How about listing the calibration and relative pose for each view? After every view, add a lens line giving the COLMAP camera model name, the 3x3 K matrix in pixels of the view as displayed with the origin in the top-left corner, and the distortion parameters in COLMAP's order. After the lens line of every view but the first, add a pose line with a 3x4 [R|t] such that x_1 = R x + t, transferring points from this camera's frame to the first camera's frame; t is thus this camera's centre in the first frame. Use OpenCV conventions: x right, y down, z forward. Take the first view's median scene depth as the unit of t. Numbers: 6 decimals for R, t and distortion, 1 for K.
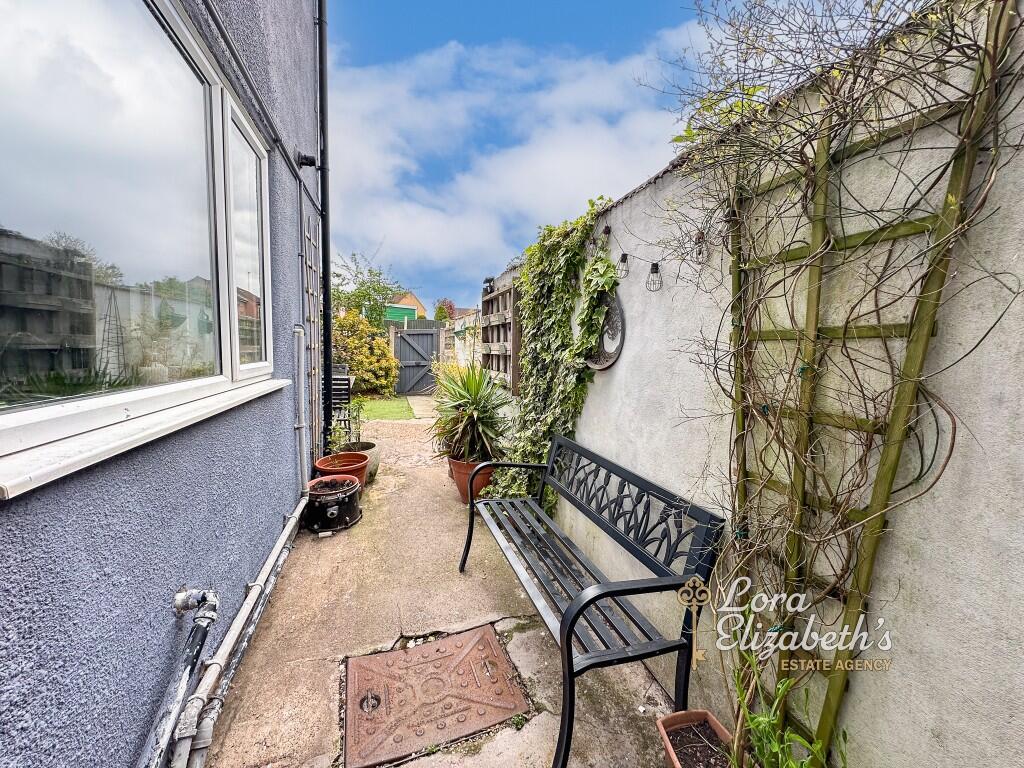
lens RADIAL K [[409.5, 0, 512.1], [0, 409.5, 384.1], [0, 0, 1]] dist [-0.001613, -0.000071]
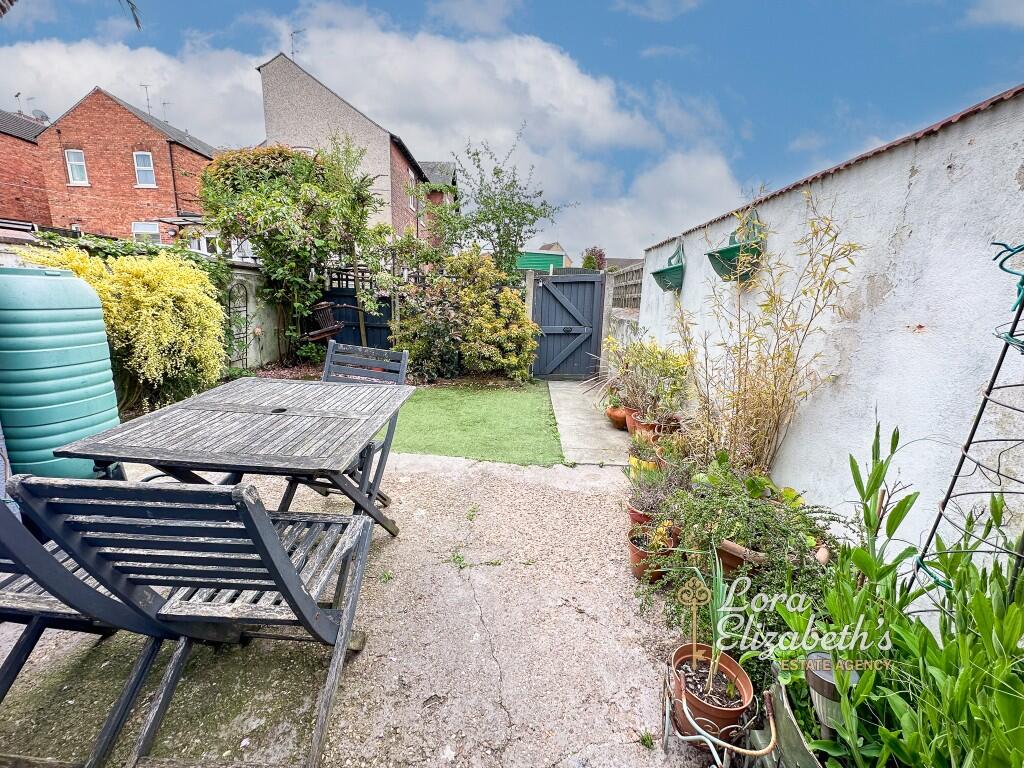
lens RADIAL K [[409.5, 0, 510.6], [0, 409.5, 383.8], [0, 0, 1]] dist [-0.001613, -0.000071]
pose [[0.940906, 0.071540, -0.331027, -0.106323], [-0.033973, 0.992442, 0.117916, -0.042999], [0.336961, -0.099702, 0.936225, 0.402973]]
